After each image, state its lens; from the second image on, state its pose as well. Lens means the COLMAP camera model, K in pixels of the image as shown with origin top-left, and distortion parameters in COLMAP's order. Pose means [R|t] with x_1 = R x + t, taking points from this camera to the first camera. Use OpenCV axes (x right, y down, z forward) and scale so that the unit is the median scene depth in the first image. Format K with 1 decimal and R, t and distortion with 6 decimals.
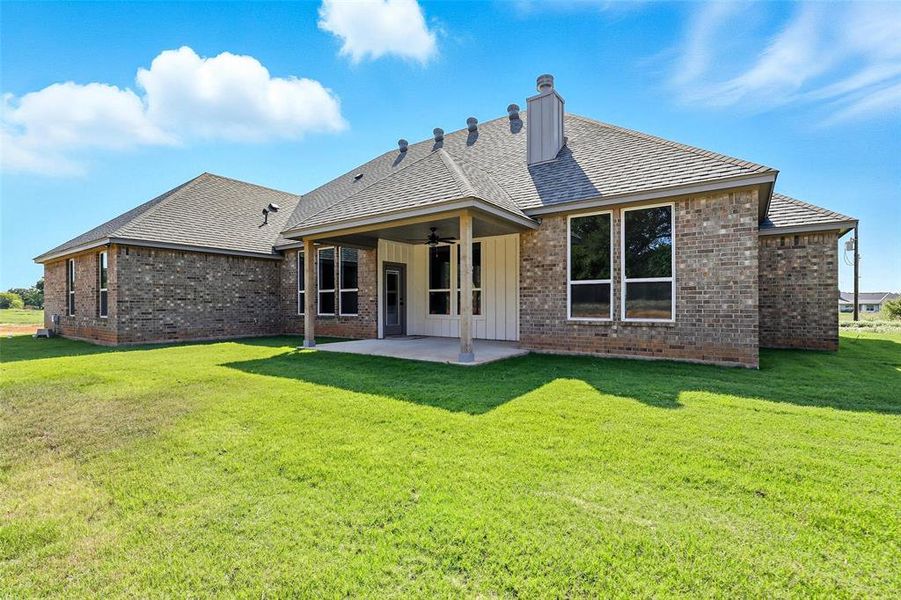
lens RADIAL K [[410.5, 0, 449.6], [0, 410.5, 303.3], [0, 0, 1]] dist [-0.008758, 0.000749]
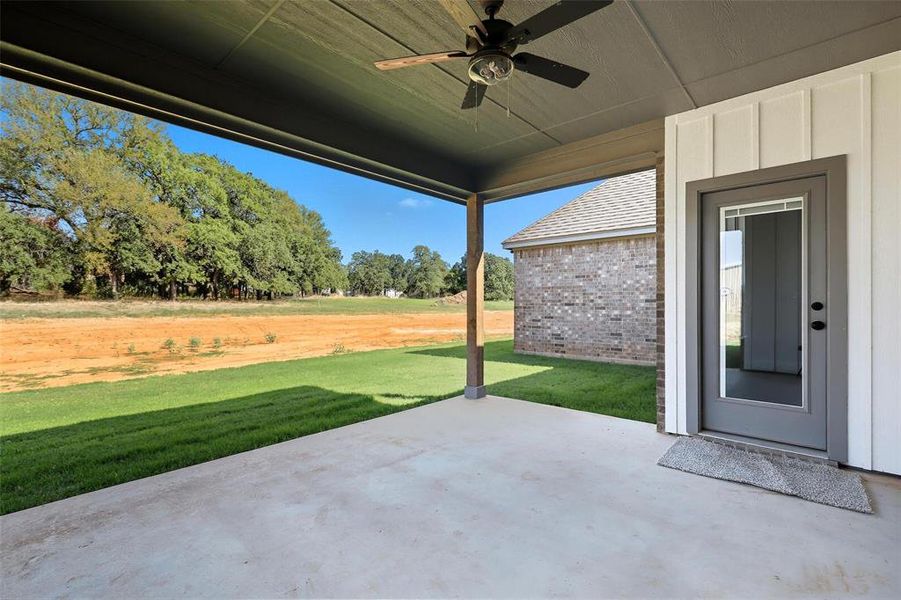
lens RADIAL K [[410.5, 0, 450.6], [0, 410.5, 302.6], [0, 0, 1]] dist [-0.008758, 0.000749]
pose [[-0.118003, -0.001022, -0.993013, 0.165887], [0.003611, 0.999992, -0.001458, -0.013402], [0.993007, -0.003758, -0.117999, 0.869404]]
